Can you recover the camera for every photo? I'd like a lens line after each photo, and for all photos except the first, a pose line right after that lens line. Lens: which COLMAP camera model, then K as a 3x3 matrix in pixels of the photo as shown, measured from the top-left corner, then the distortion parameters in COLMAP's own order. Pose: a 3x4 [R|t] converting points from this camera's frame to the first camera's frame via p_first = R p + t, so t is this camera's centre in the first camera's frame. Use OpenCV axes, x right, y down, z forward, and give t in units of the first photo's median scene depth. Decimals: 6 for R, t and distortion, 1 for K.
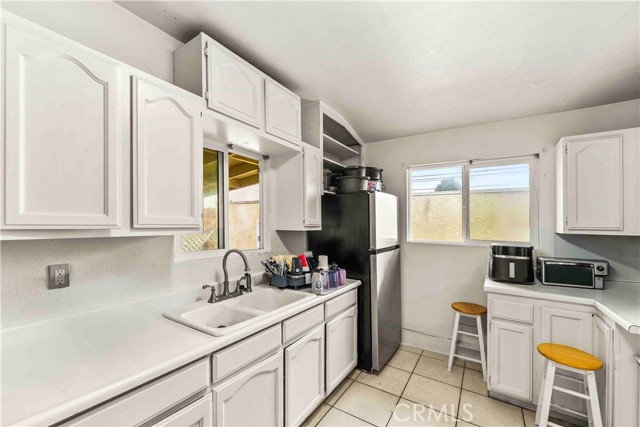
lens RADIAL K [[258.6, 0, 319.9], [0, 258.6, 220.3], [0, 0, 1]] dist [-0.017641, 0.000361]
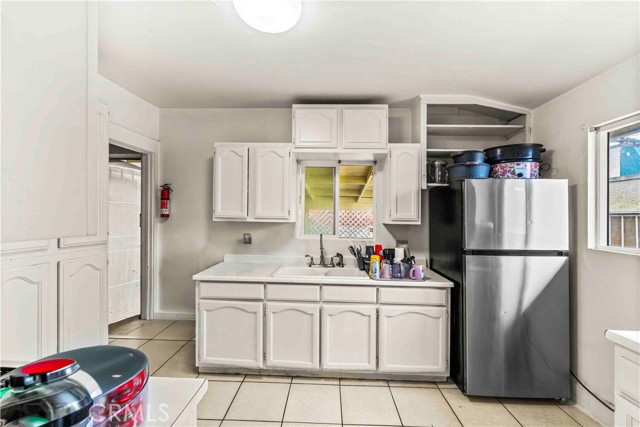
lens RADIAL K [[258.6, 0, 322.5], [0, 258.6, 215.5], [0, 0, 1]] dist [-0.017641, 0.000361]
pose [[0.528649, -0.008296, -0.848800, 0.690883], [-0.001137, 0.999944, -0.010482, 0.016174], [0.848840, 0.006507, 0.528610, 0.161731]]
